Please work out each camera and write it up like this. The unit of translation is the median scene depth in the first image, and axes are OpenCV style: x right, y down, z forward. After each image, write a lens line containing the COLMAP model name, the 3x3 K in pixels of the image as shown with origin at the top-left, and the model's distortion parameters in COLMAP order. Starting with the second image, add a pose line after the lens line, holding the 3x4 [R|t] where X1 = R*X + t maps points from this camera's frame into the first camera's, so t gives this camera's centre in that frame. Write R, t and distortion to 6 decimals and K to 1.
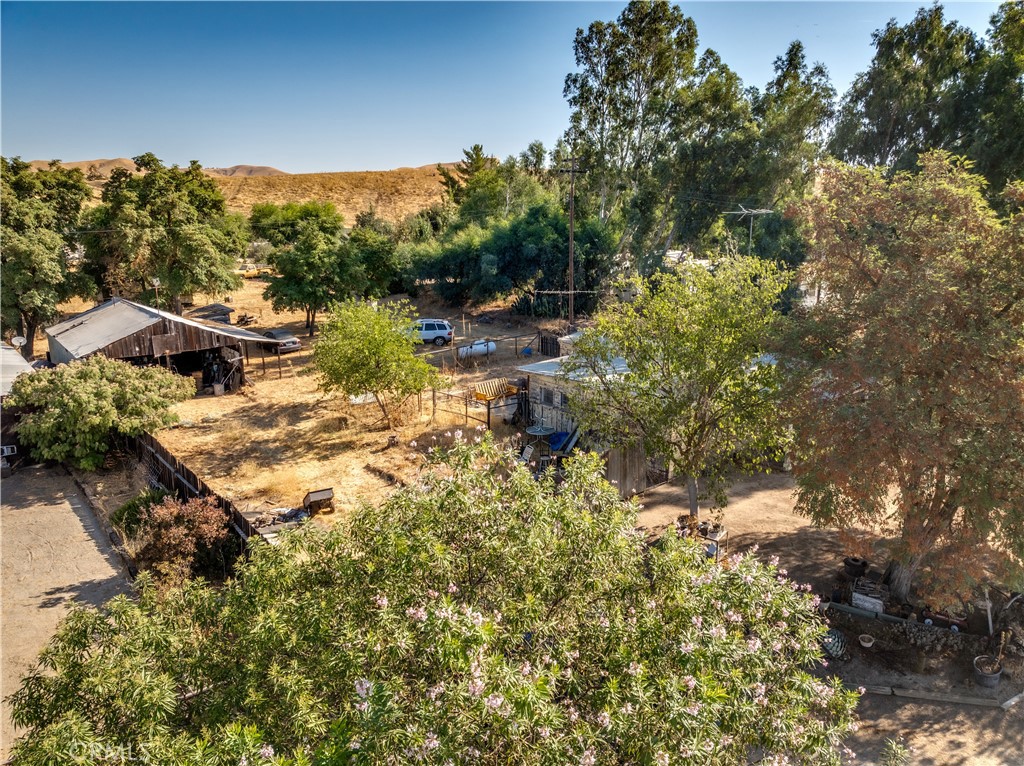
lens RADIAL K [[718.4, 0, 514.0], [0, 718.4, 383.2], [0, 0, 1]] dist [-0.030949, 0.018904]
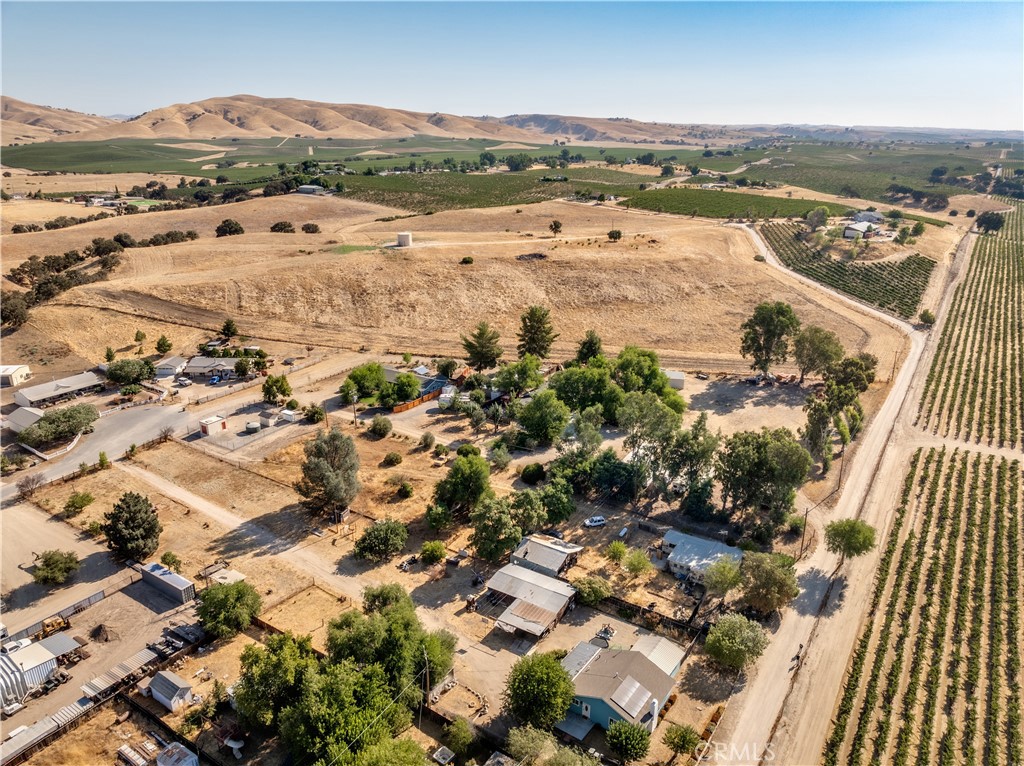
lens RADIAL K [[718.4, 0, 514.0], [0, 718.4, 383.2], [0, 0, 1]] dist [-0.030949, 0.018904]
pose [[0.959024, -0.095019, 0.266917, -1.205299], [0.067801, 0.991681, 0.109418, -1.002583], [-0.275093, -0.086837, 0.957488, -1.718147]]
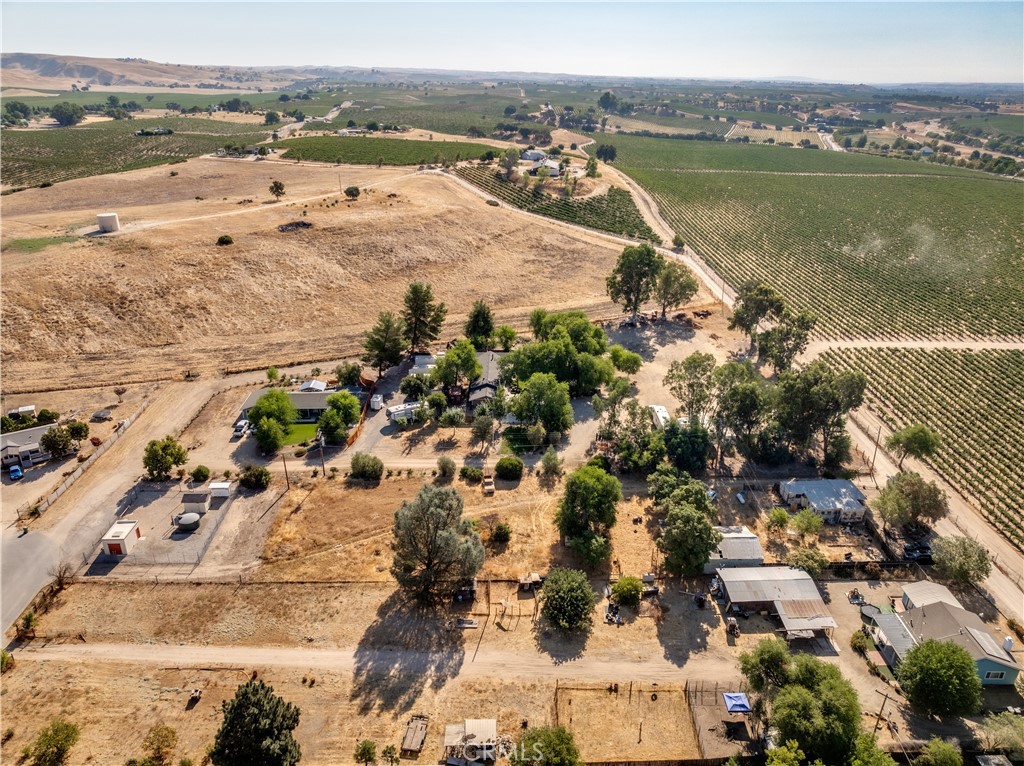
lens RADIAL K [[718.4, 0, 514.0], [0, 718.4, 383.2], [0, 0, 1]] dist [-0.030949, 0.018904]
pose [[0.625698, -0.307648, 0.716836, -2.535603], [0.180016, 0.951087, 0.251053, -1.368828], [-0.759010, -0.028041, 0.650475, -0.240167]]
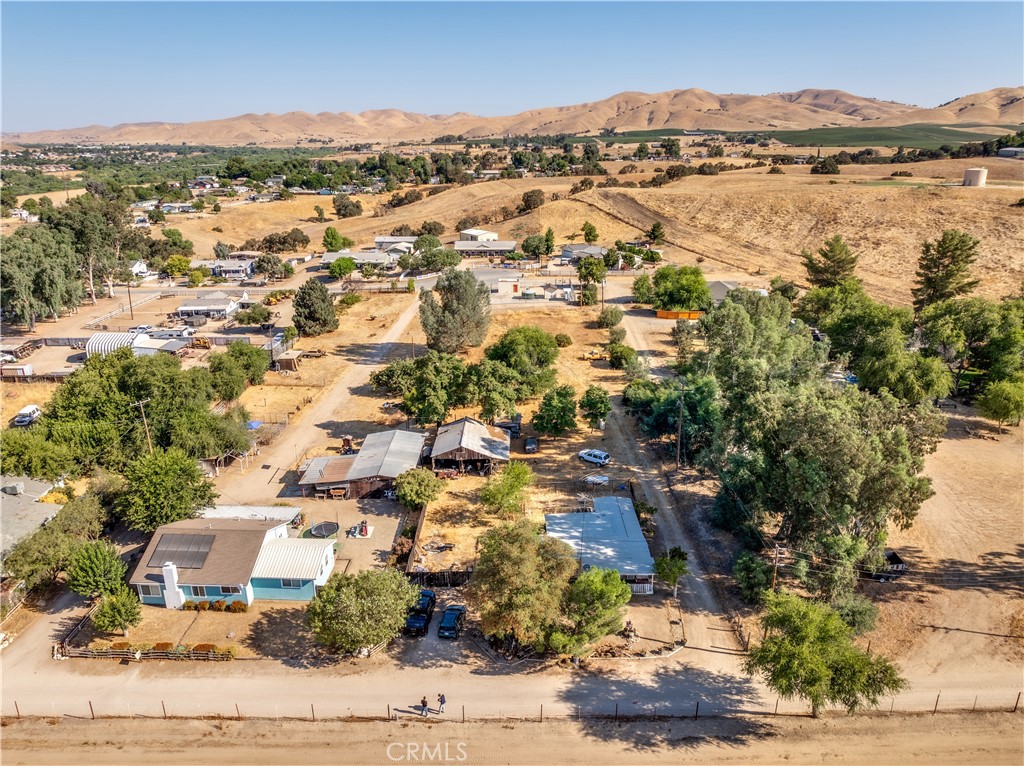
lens RADIAL K [[730.3, 0, 514.7], [0, 730.3, 381.3], [0, 0, 1]] dist [-0.024728, 0.011696]
pose [[0.753100, 0.204297, -0.625383, 0.914926], [-0.144896, 0.978729, 0.145239, -0.534045], [0.641752, -0.018764, 0.766682, -0.649096]]
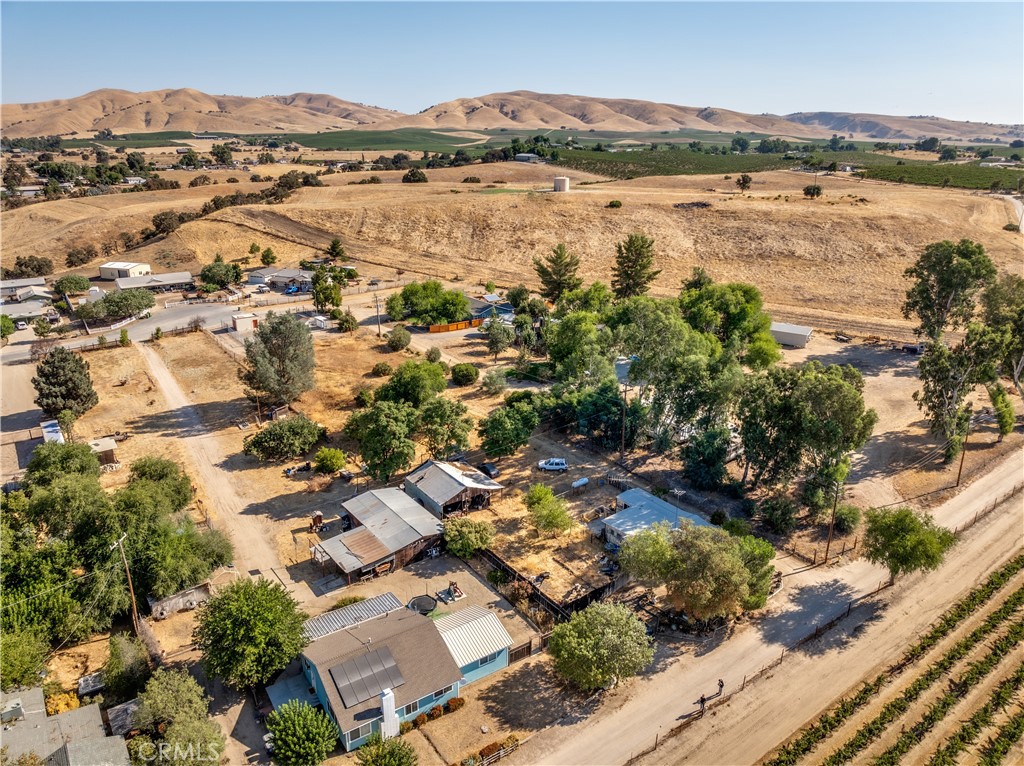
lens RADIAL K [[718.4, 0, 514.0], [0, 718.4, 383.2], [0, 0, 1]] dist [-0.030949, 0.018904]
pose [[0.997122, 0.027134, -0.070785, -0.100270], [-0.019994, 0.994817, 0.099693, -0.541457], [0.073123, -0.097991, 0.992497, -1.158444]]
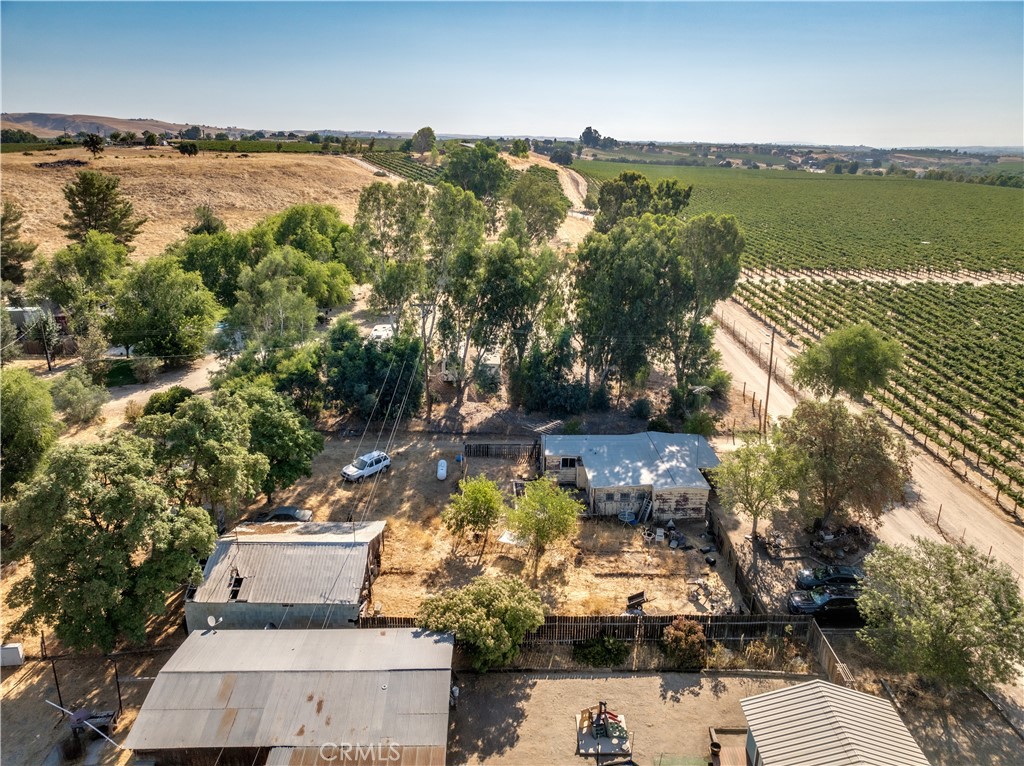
lens RADIAL K [[718.4, 0, 514.0], [0, 718.4, 383.2], [0, 0, 1]] dist [-0.030949, 0.018904]
pose [[0.635447, -0.245873, 0.731951, -0.855140], [0.178461, 0.969047, 0.170585, -0.383559], [-0.751238, 0.022227, 0.659657, -0.007844]]
